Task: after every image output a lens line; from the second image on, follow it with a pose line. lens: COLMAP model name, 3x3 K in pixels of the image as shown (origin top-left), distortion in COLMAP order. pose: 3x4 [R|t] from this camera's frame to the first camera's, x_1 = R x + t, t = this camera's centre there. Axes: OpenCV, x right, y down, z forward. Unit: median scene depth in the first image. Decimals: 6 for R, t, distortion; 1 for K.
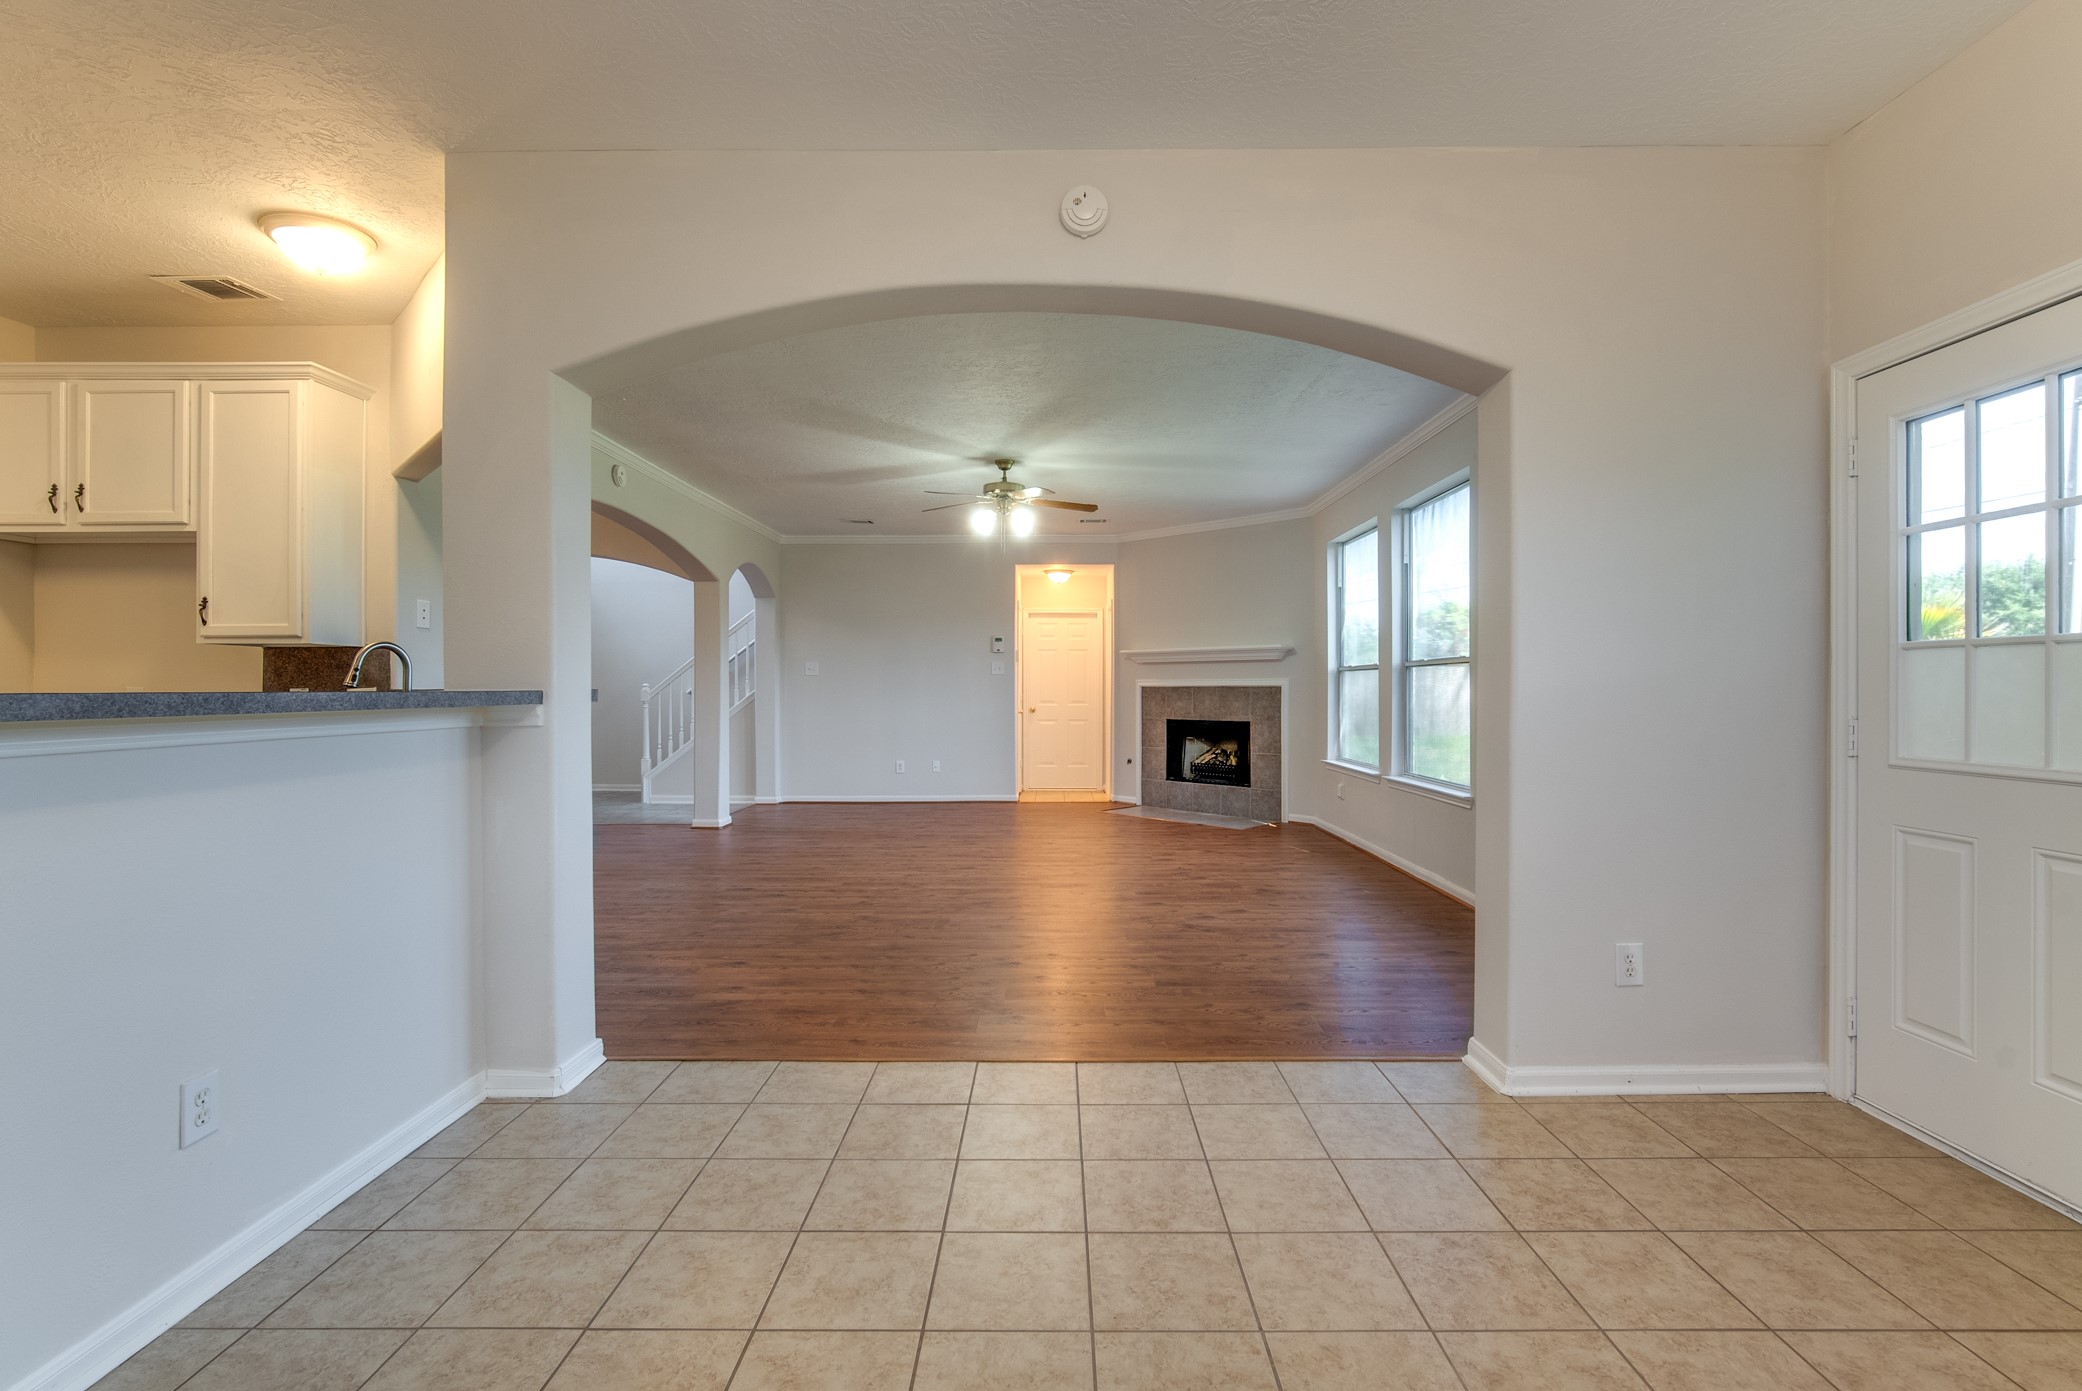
lens RADIAL K [[916.2, 0, 1041.0], [0, 916.2, 685.1], [0, 0, 1]] dist [-0.018238, 0.008626]
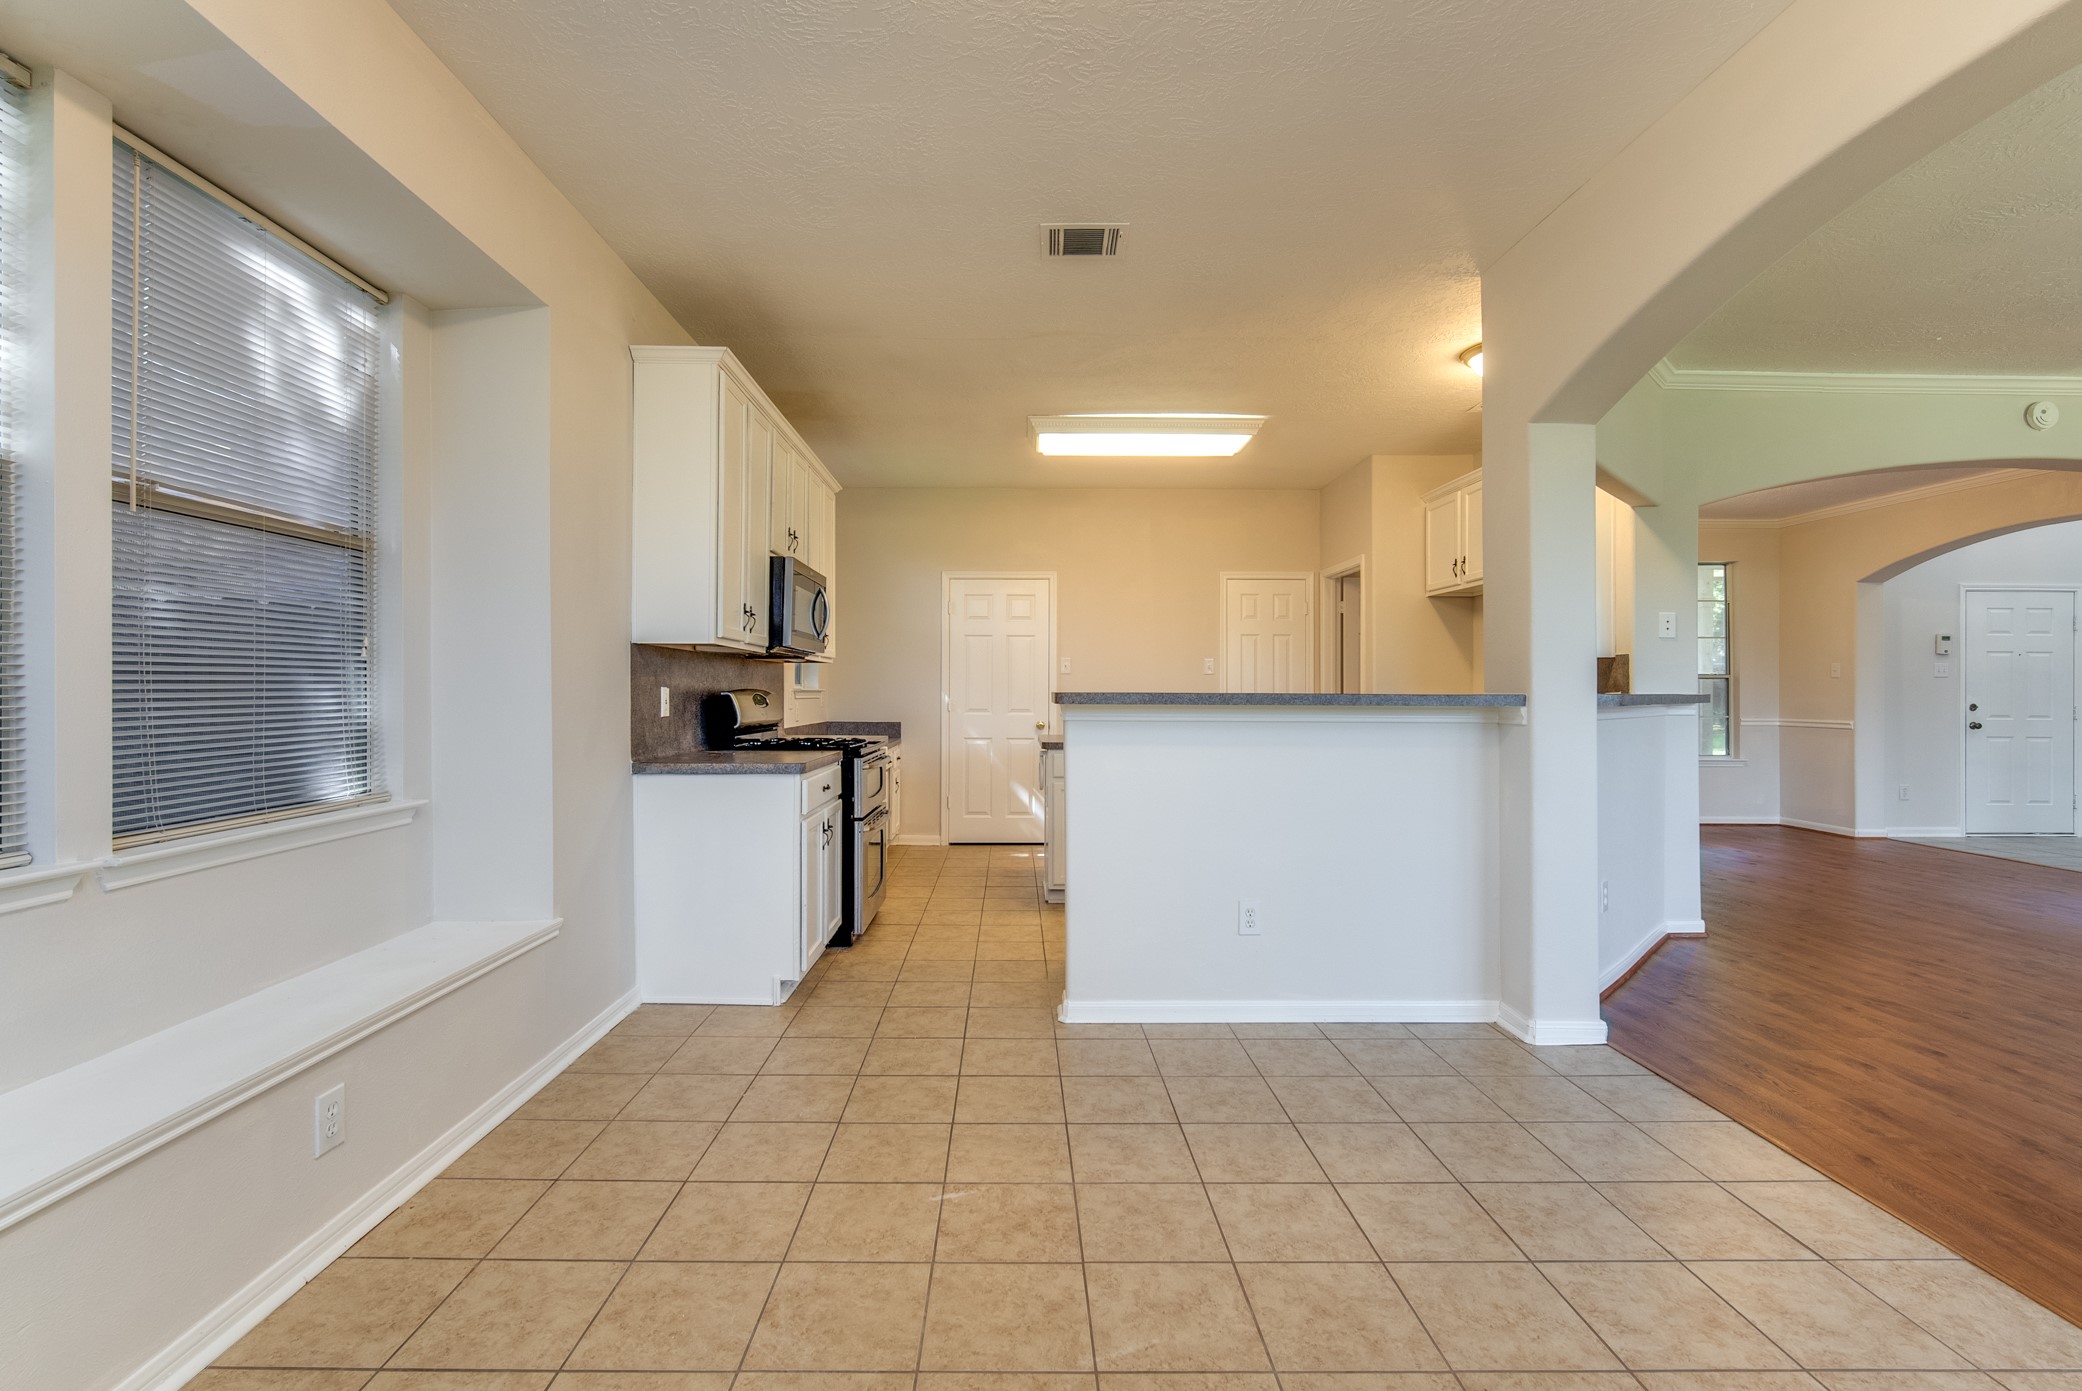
lens RADIAL K [[916.2, 0, 1041.0], [0, 916.2, 685.1], [0, 0, 1]] dist [-0.018238, 0.008626]
pose [[0.045514, -0.003639, -0.998957, 0.737544], [-0.002153, 0.999991, -0.003740, -0.000520], [0.998961, 0.002321, 0.045506, 0.394149]]
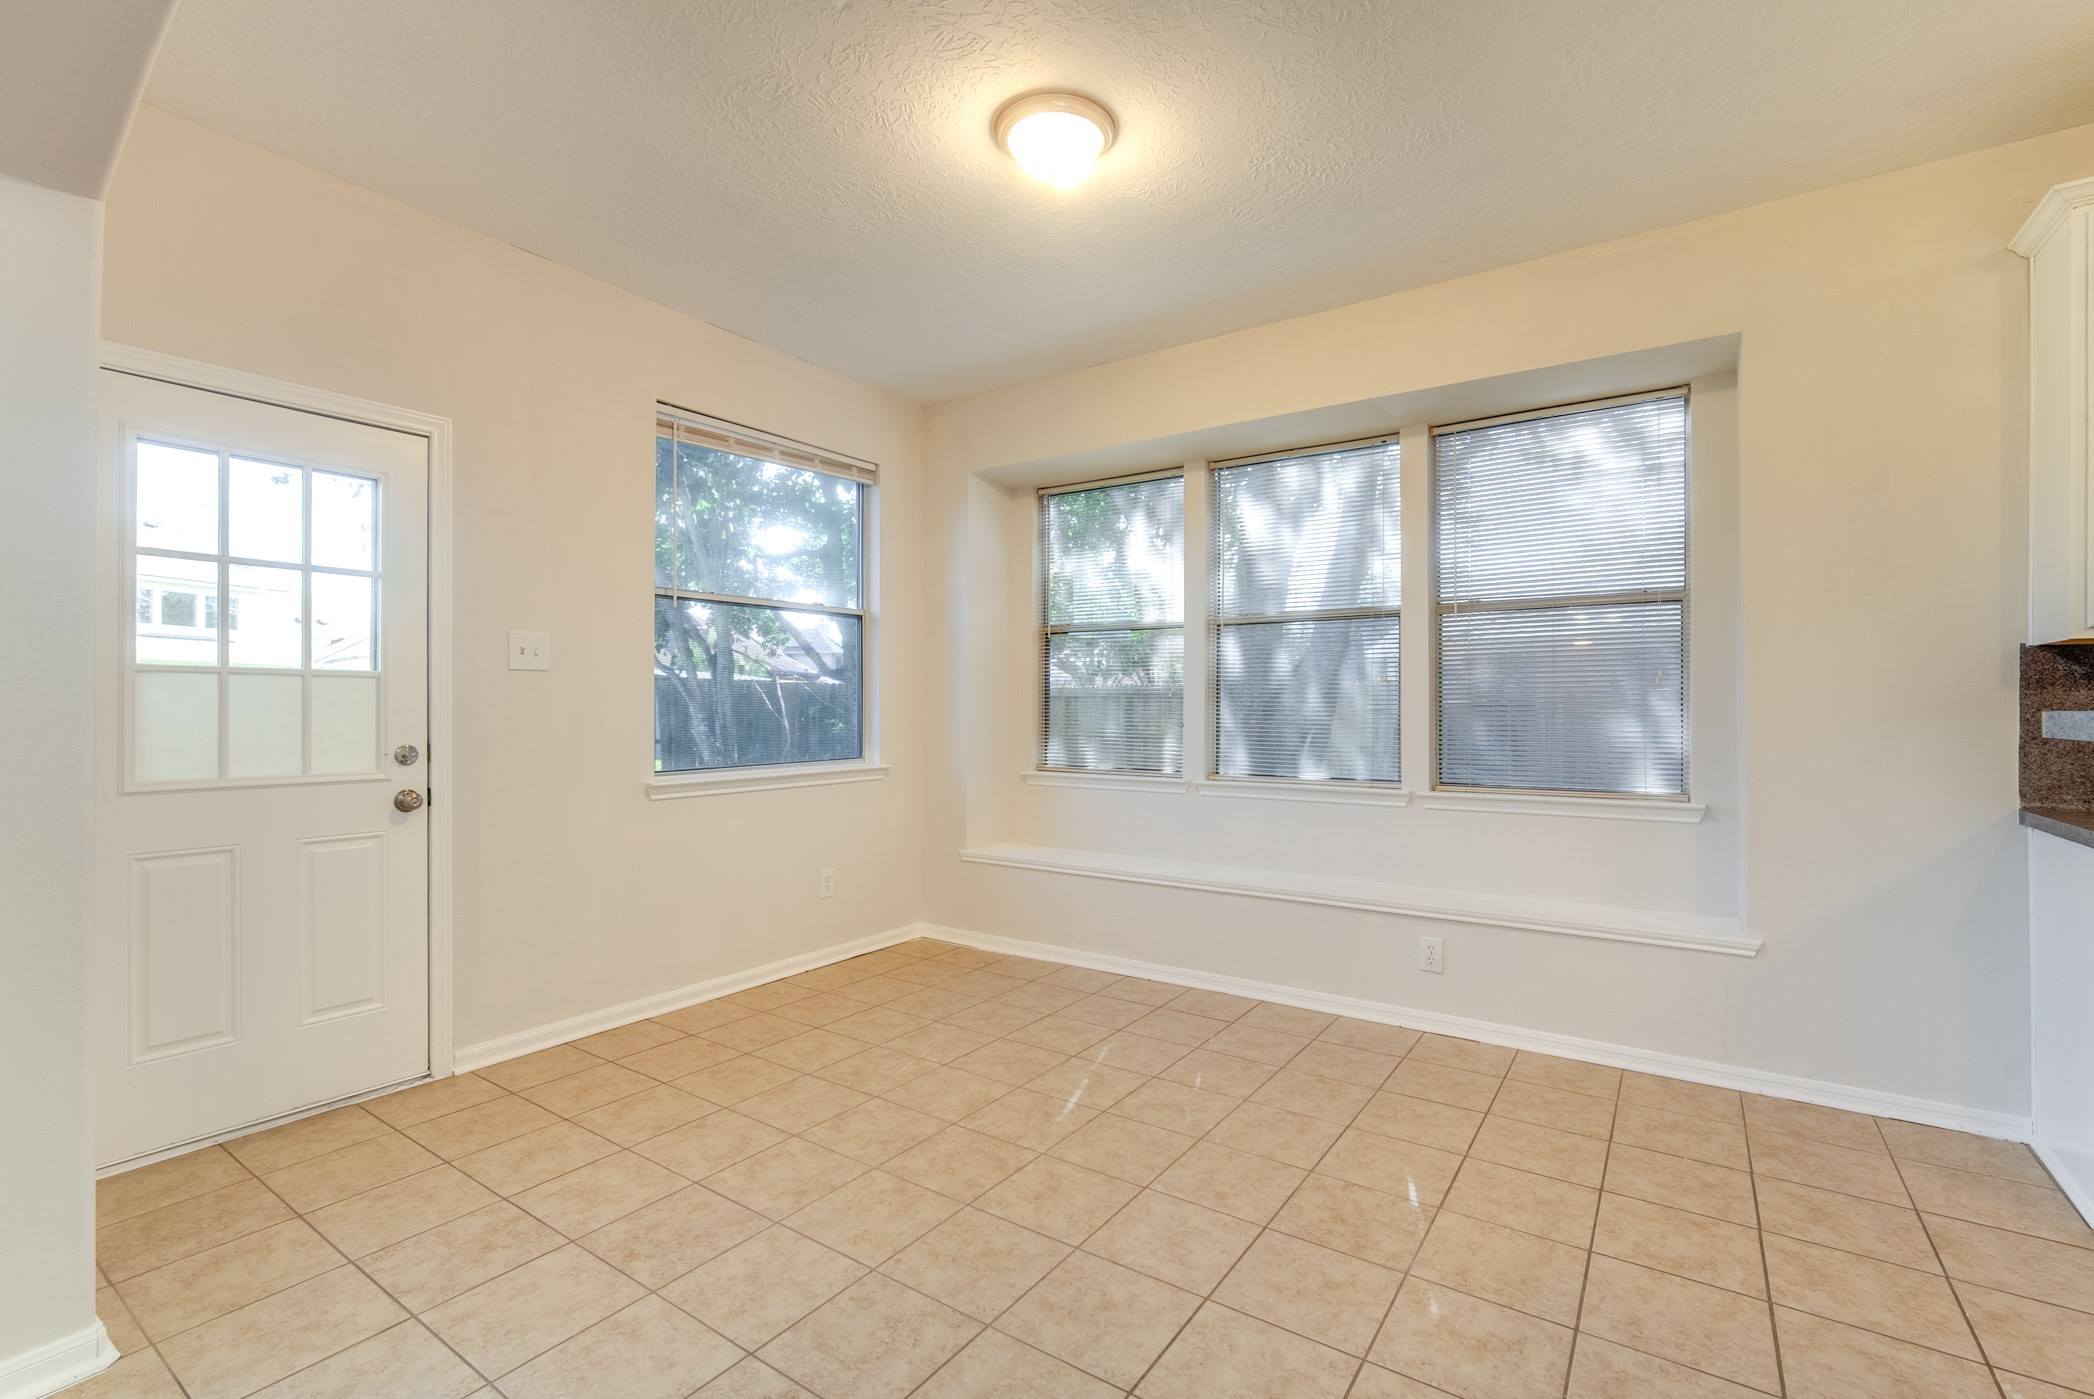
lens RADIAL K [[966.1, 0, 1047.0], [0, 966.1, 699.5], [0, 0, 1]] dist [-0.000621, -0.000018]
pose [[-0.831259, 0.008739, 0.555817, -0.465059], [0.000548, 0.999889, -0.014901, 0.006974], [-0.555886, -0.012082, -0.831171, 1.416581]]
